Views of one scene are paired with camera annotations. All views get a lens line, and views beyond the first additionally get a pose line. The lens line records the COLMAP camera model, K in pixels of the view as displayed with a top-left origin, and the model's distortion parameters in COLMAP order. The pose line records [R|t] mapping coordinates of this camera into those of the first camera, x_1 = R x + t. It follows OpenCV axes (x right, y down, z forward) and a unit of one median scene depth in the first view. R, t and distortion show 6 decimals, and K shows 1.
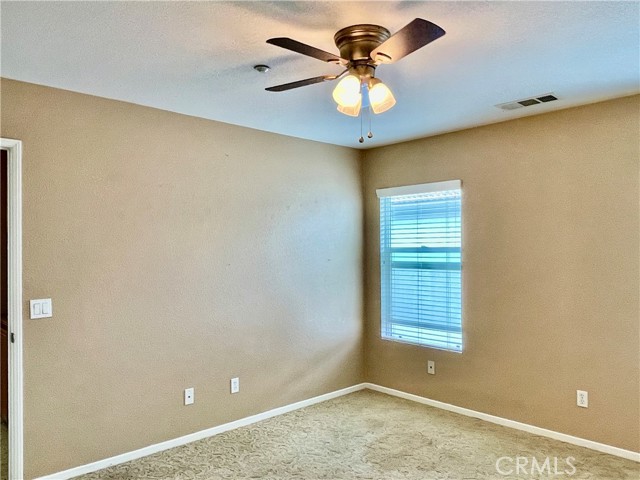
lens RADIAL K [[484.4, 0, 321.6], [0, 484.4, 238.7], [0, 0, 1]] dist [0.007407, -0.004659]
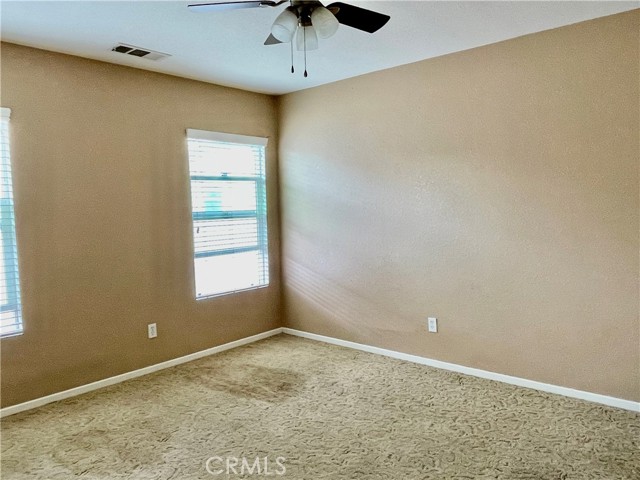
lens RADIAL K [[484.4, 0, 321.7], [0, 484.4, 242.8], [0, 0, 1]] dist [0.007407, -0.004659]
pose [[-0.059765, -0.086555, 0.994453, -0.608875], [0.000826, 0.996229, 0.086759, 0.022841], [-0.998212, 0.006006, -0.059469, 0.669430]]
